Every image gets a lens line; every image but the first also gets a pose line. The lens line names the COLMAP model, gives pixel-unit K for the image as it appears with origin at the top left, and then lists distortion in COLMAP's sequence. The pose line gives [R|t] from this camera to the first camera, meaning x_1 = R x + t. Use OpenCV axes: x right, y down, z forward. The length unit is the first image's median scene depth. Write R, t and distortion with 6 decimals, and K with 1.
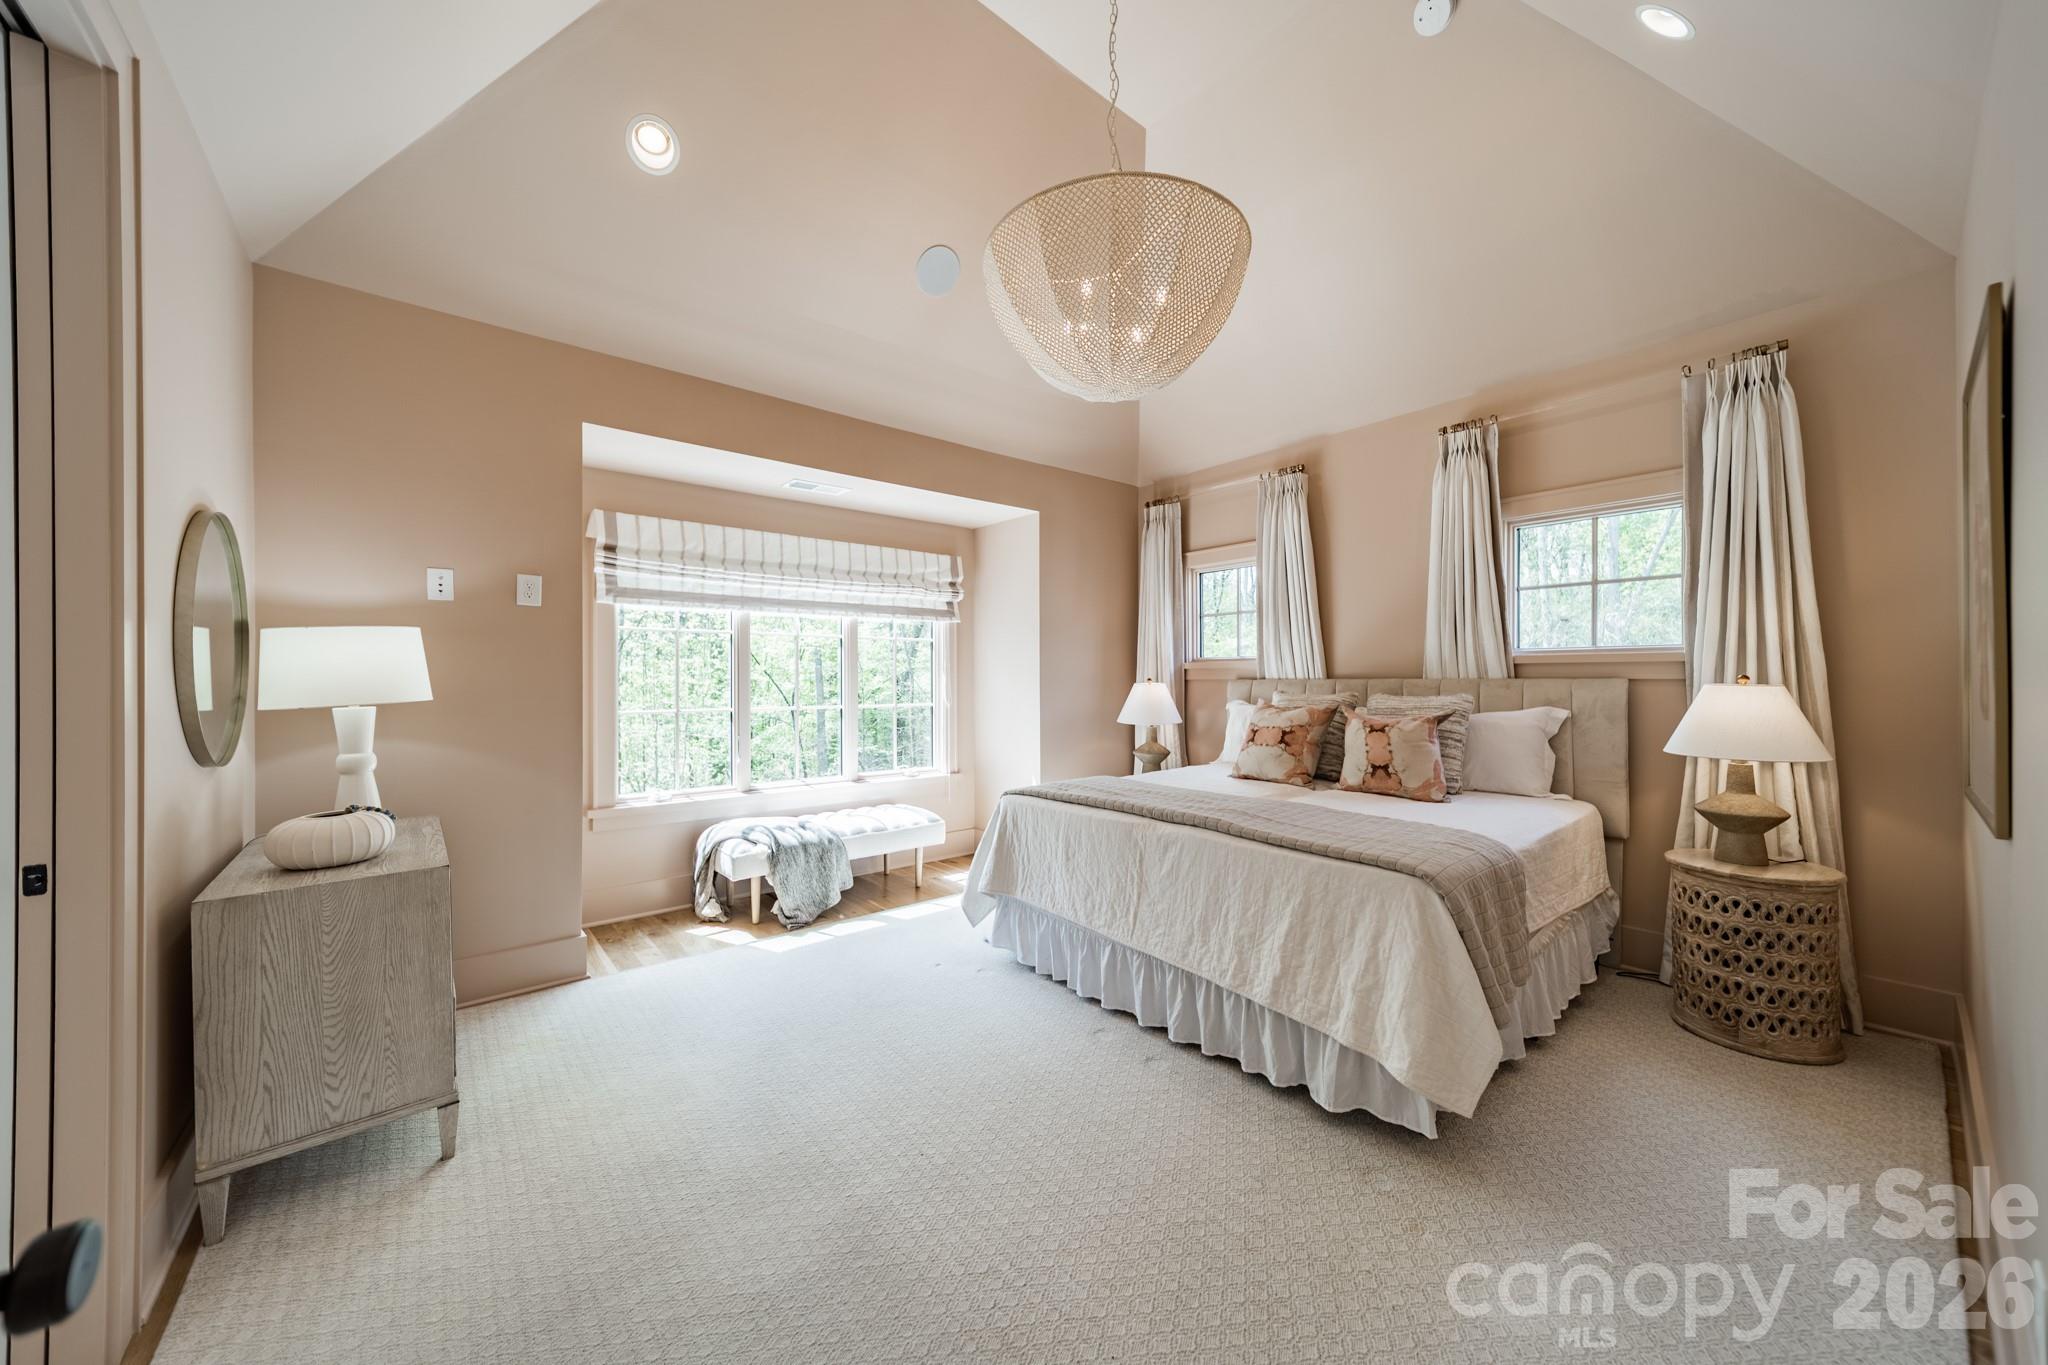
lens RADIAL K [[719.4, 0, 1022.6], [0, 719.4, 682.4], [0, 0, 1]] dist [0.009700, 0.000301]
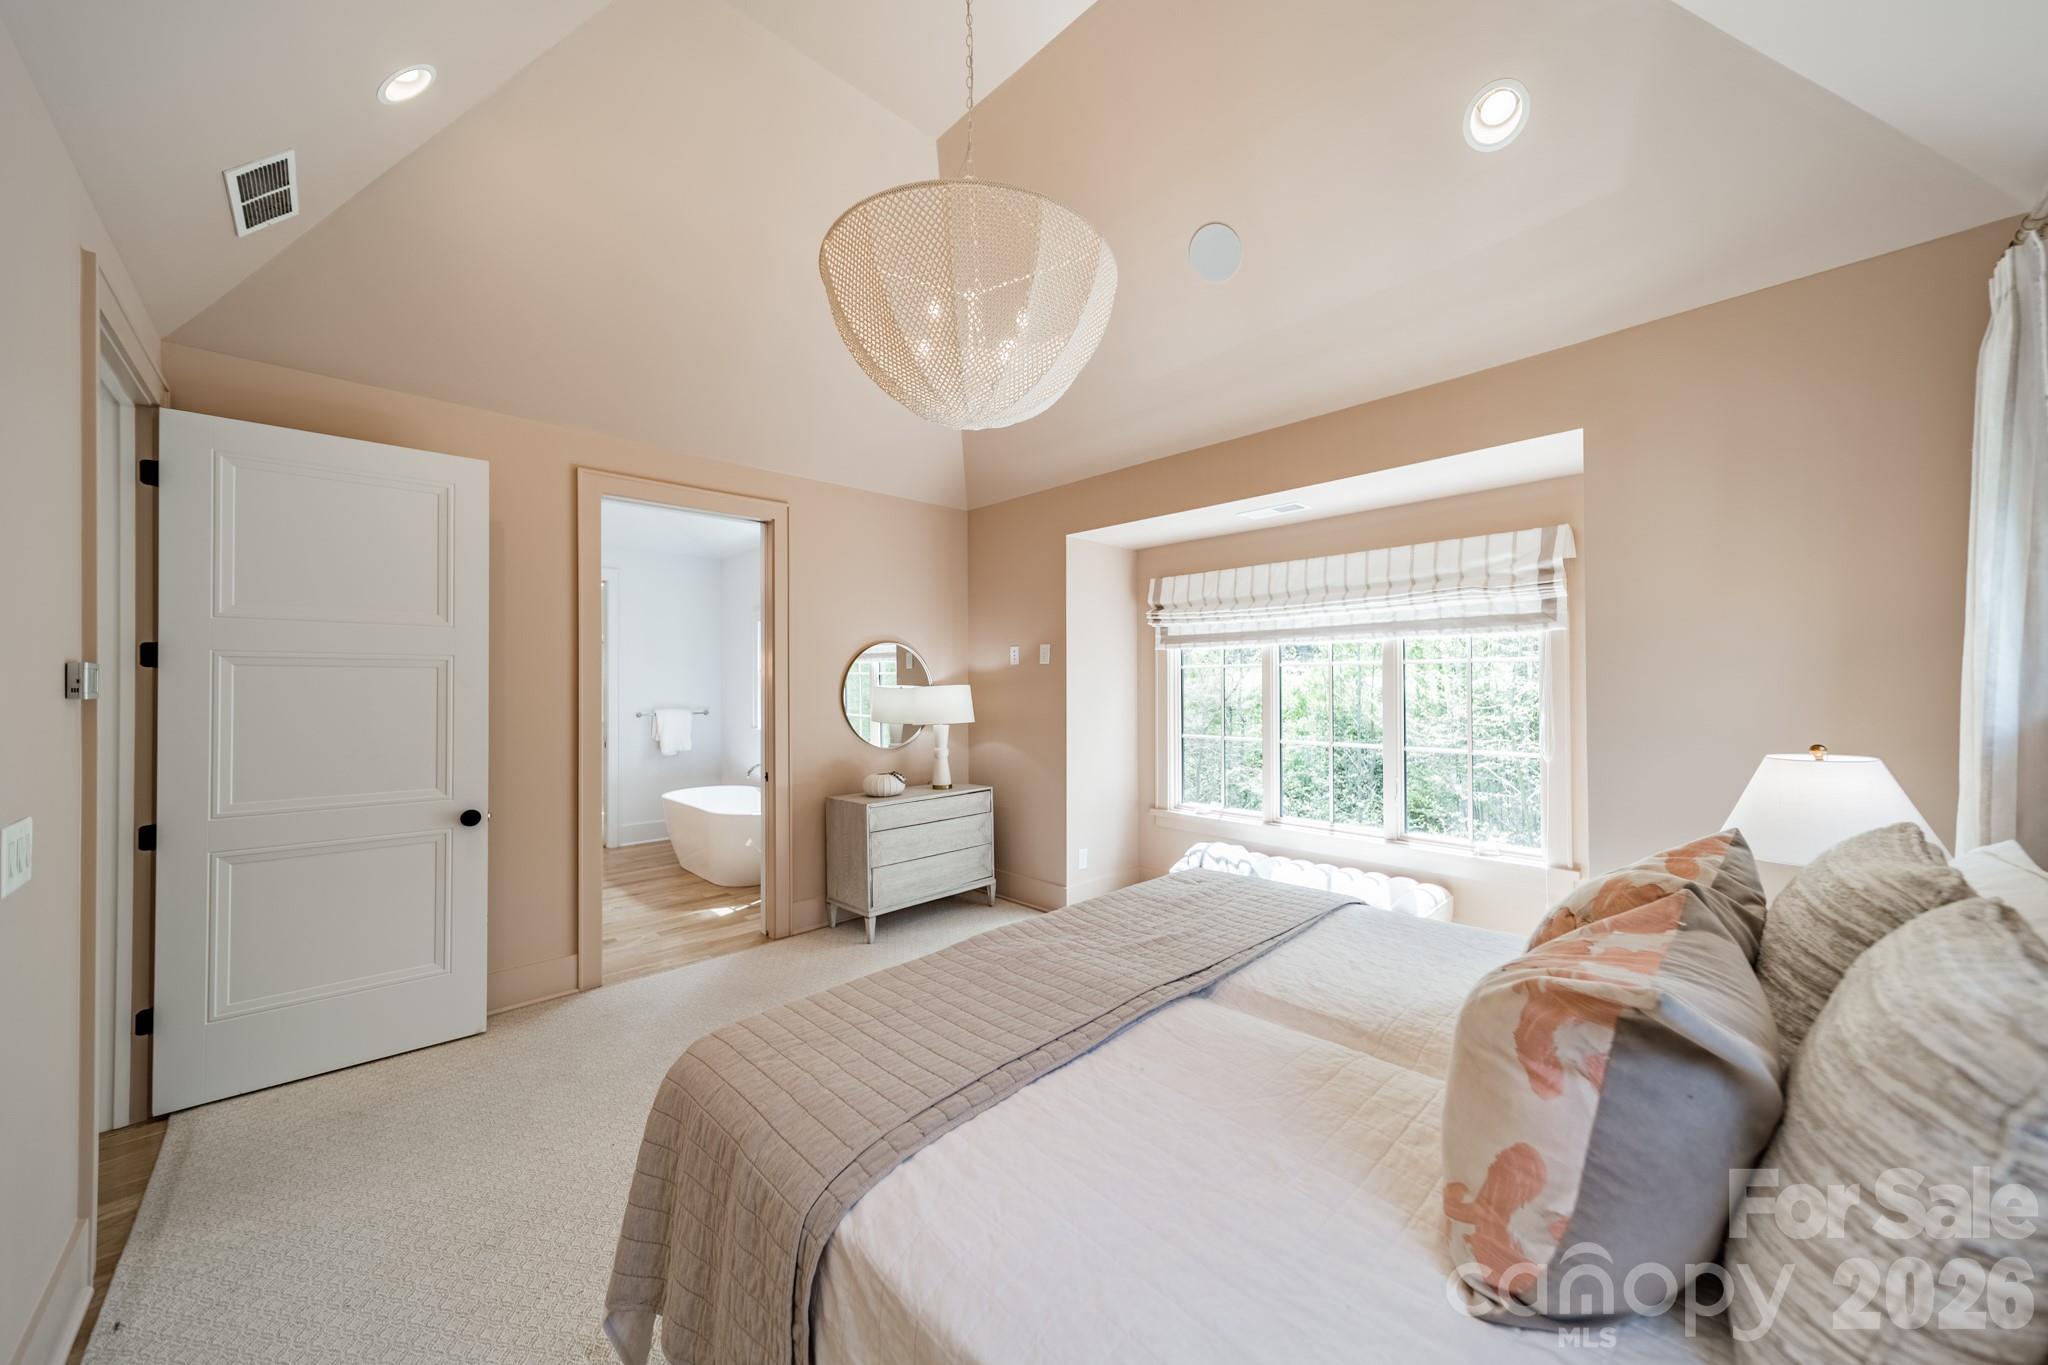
lens RADIAL K [[719.4, 0, 1023.5], [0, 719.4, 682.2], [0, 0, 1]] dist [0.009700, 0.000301]
pose [[0.095140, -0.006138, -0.995445, 0.574698], [-0.001627, 0.999979, -0.006322, -0.038098], [0.995463, 0.002221, 0.095128, 0.546357]]
